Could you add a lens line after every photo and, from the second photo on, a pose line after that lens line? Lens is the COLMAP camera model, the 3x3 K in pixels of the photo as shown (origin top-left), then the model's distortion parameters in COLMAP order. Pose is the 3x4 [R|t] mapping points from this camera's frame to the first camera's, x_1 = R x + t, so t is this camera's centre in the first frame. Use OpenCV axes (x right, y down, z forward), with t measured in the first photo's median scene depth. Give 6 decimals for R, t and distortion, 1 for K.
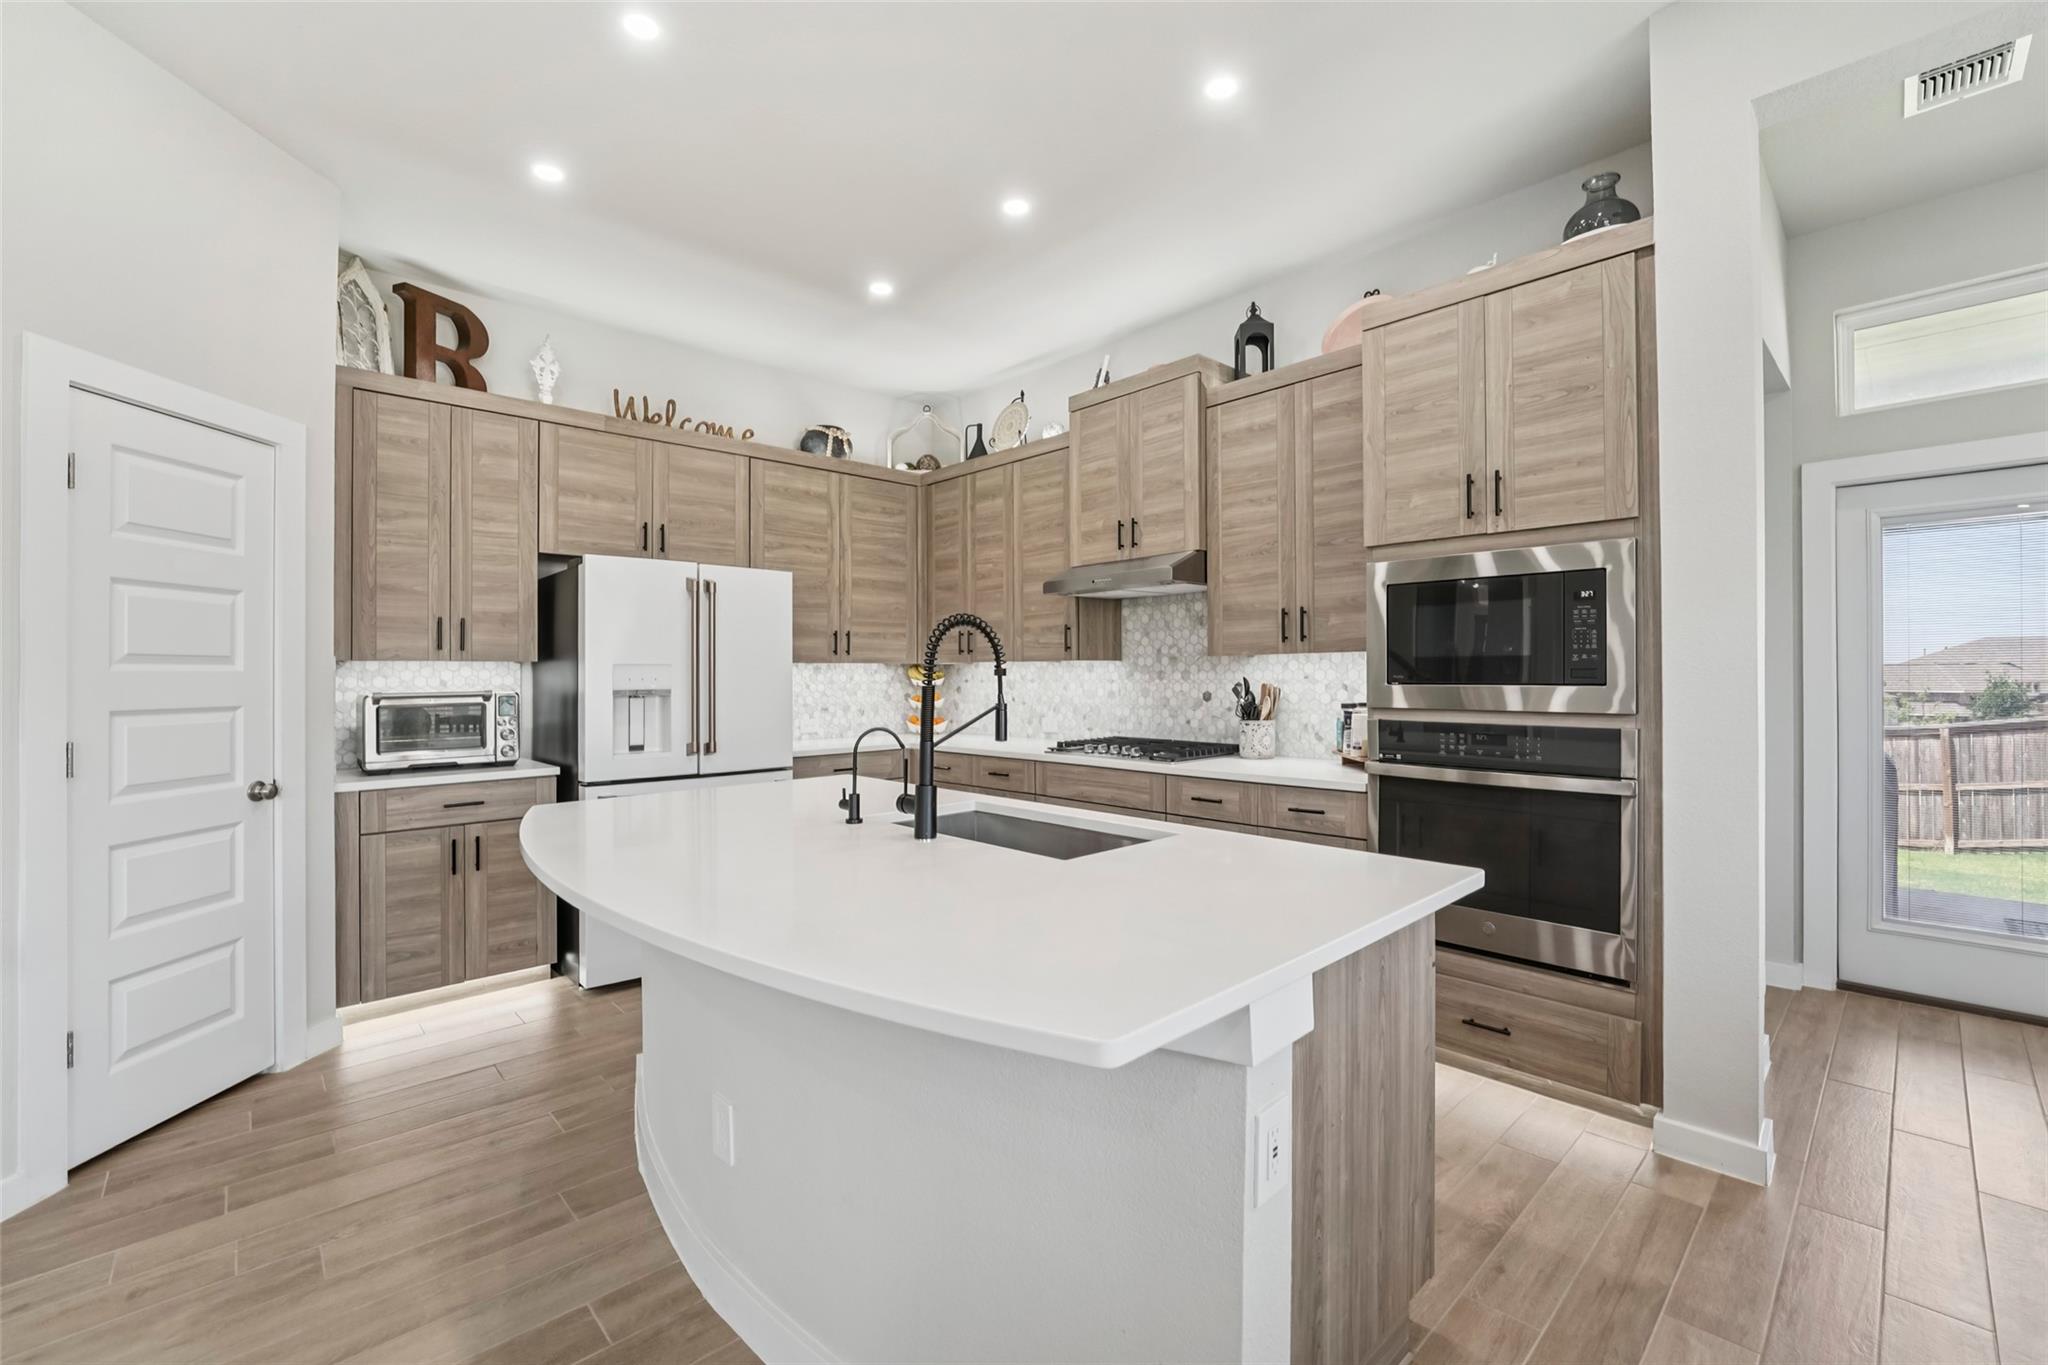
lens RADIAL K [[844.4, 0, 1024.0], [0, 844.4, 682.5], [0, 0, 1]] dist [-0.027837, 0.000309]
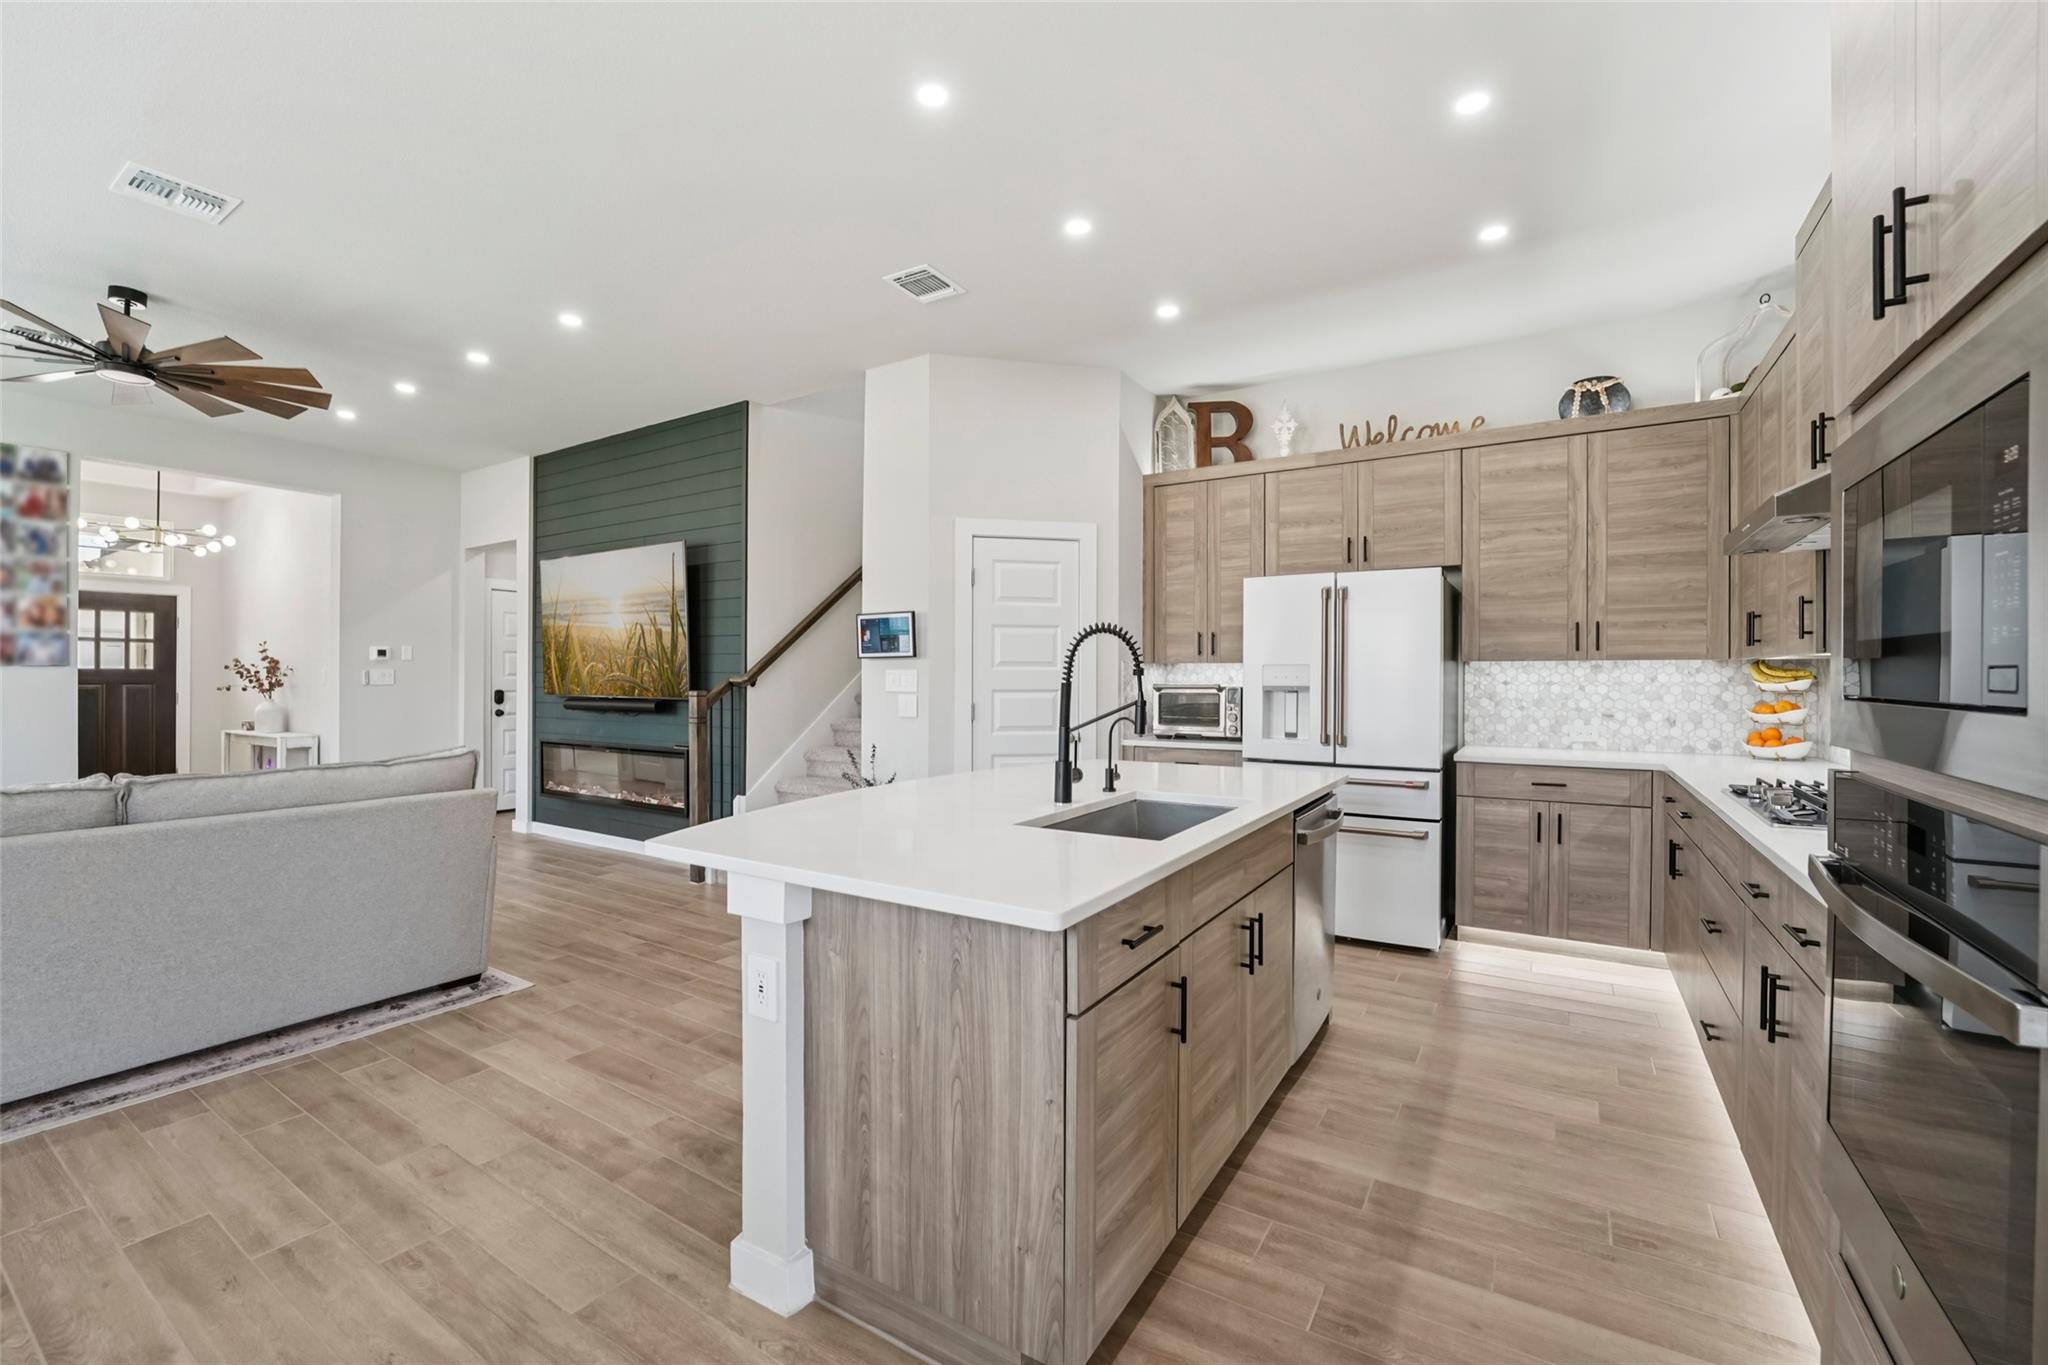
lens RADIAL K [[844.4, 0, 1024.0], [0, 844.4, 682.5], [0, 0, 1]] dist [-0.027837, 0.000309]
pose [[0.251778, 0.014405, -0.967678, 0.533006], [-0.011081, 0.999867, 0.012001, -0.005729], [0.967722, 0.007701, 0.251904, 0.300466]]
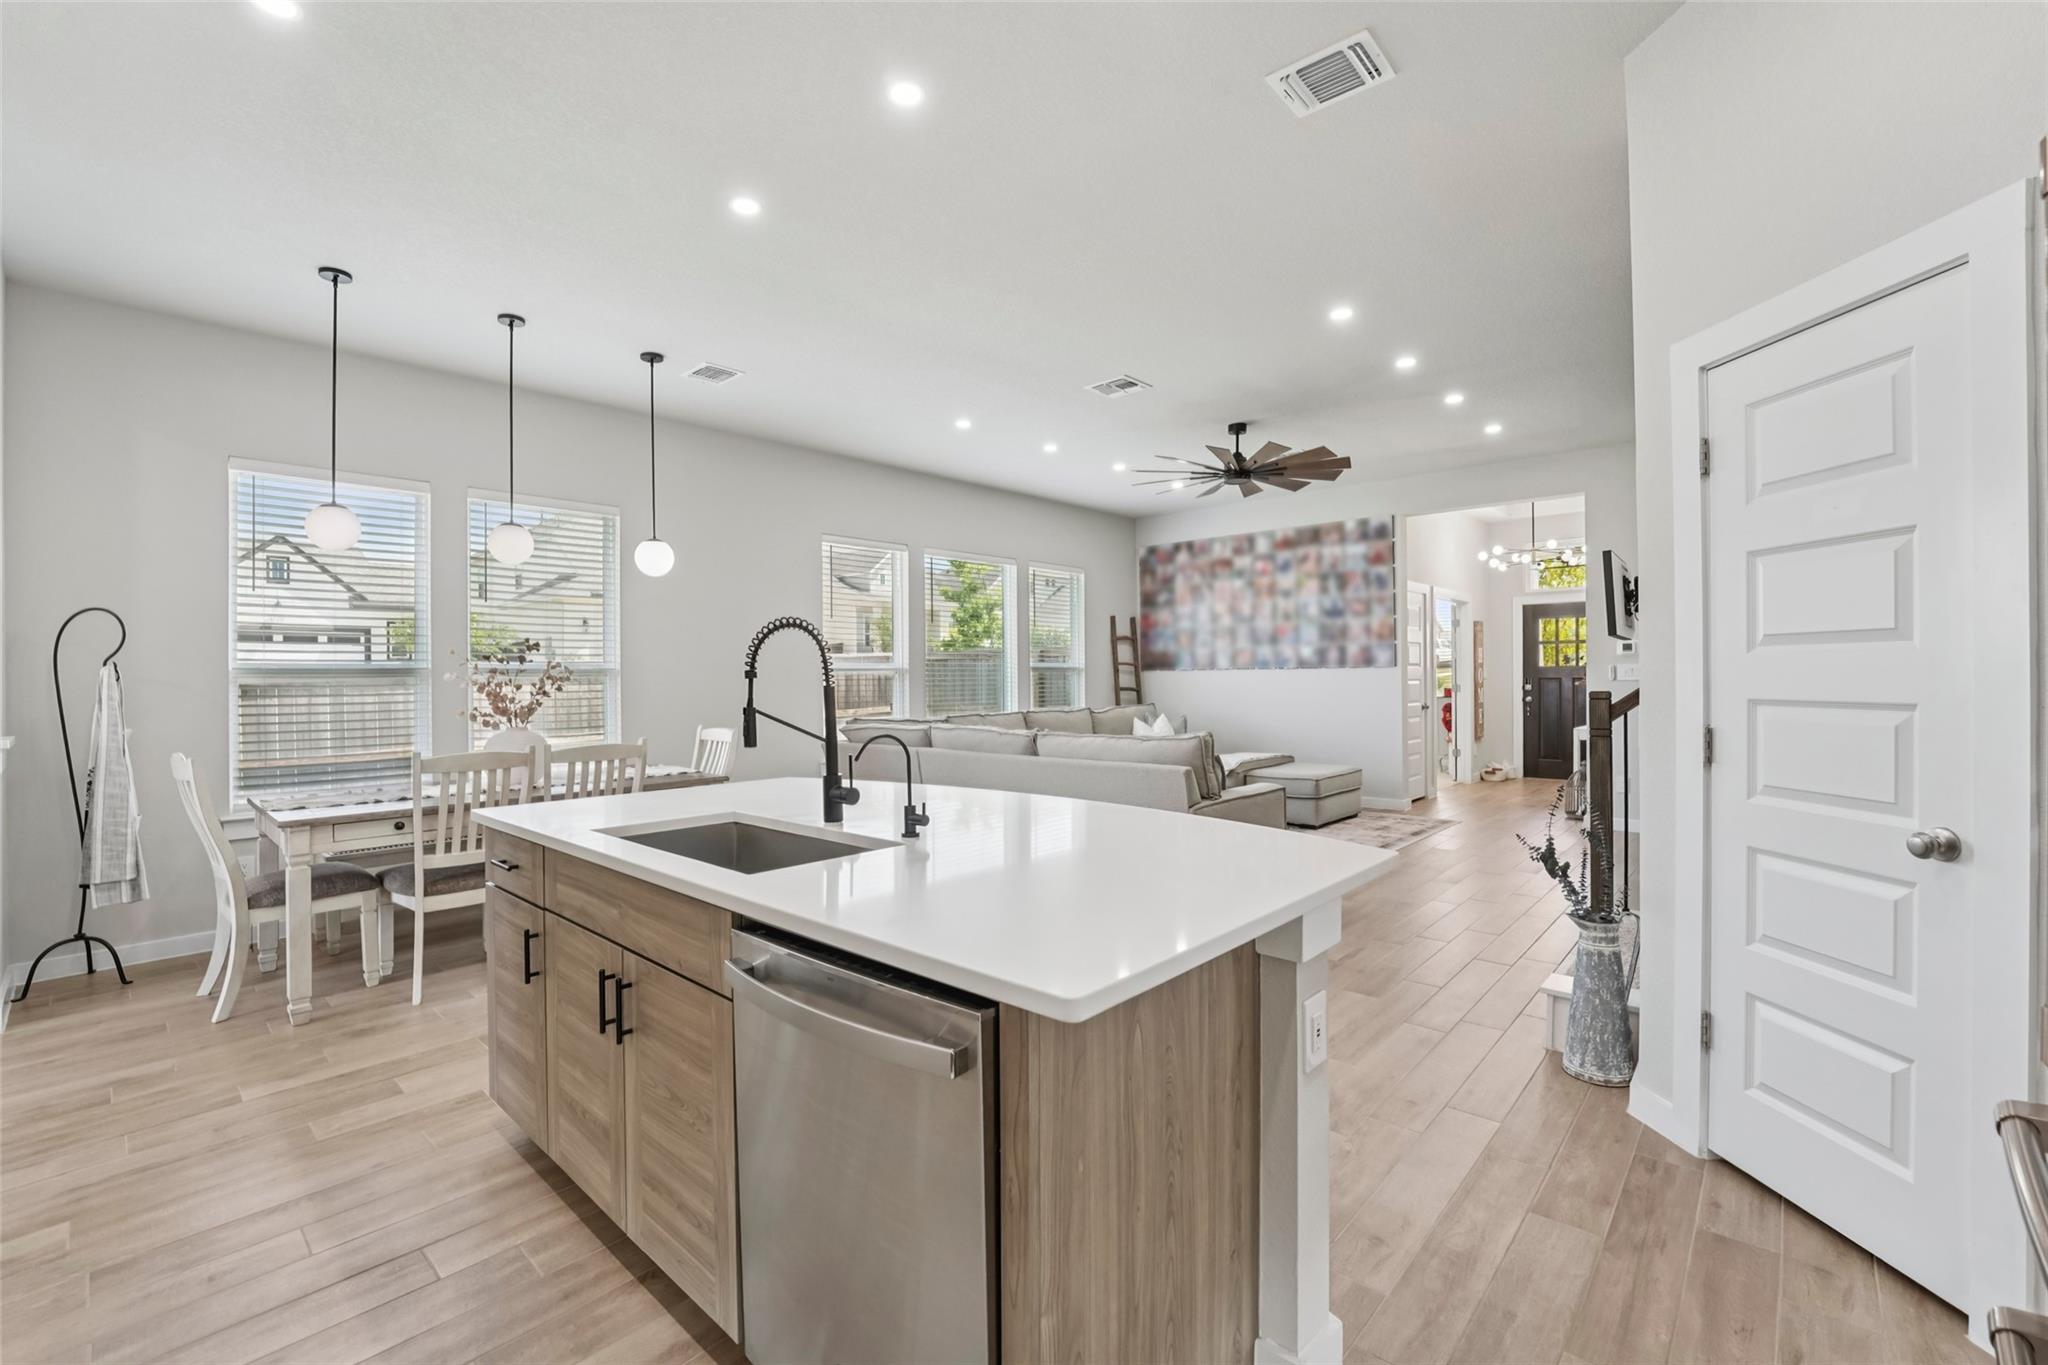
lens RADIAL K [[859.1, 0, 1024.0], [0, 859.1, 682.5], [0, 0, 1]] dist [-0.000829, -0.000081]
pose [[-0.996499, 0.013993, -0.082420, -0.131358], [0.012630, 0.999775, 0.017040, -0.005807], [0.082640, 0.015940, -0.996452, 1.050070]]
